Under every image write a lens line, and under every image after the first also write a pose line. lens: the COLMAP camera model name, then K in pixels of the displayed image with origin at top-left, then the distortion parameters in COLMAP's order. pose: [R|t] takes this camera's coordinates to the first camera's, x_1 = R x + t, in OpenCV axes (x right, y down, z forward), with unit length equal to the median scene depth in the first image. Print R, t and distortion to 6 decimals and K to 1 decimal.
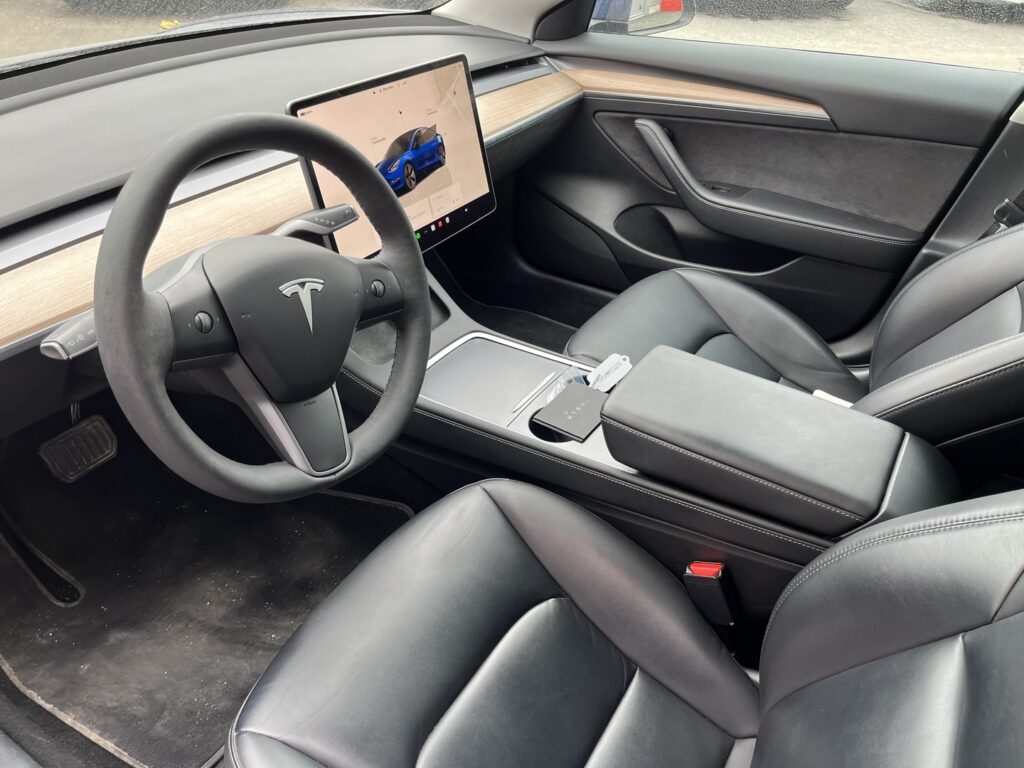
lens RADIAL K [[776.7, 0, 521.4], [0, 776.7, 381.3], [0, 0, 1]] dist [0.065064, -0.094320]
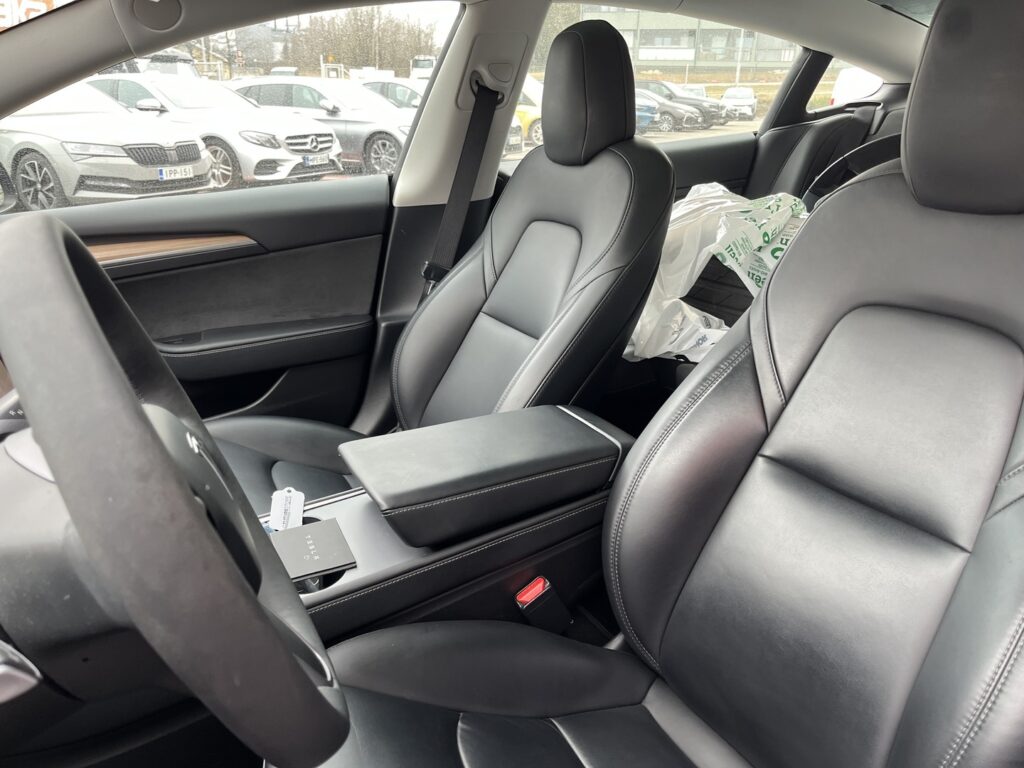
lens RADIAL K [[776.7, 0, 521.4], [0, 776.7, 381.3], [0, 0, 1]] dist [0.065064, -0.094320]
pose [[0.512687, -0.329744, 0.792730, -0.322901], [0.513501, 0.857734, 0.024684, -0.017470], [-0.688090, 0.394413, 0.609073, 0.186031]]
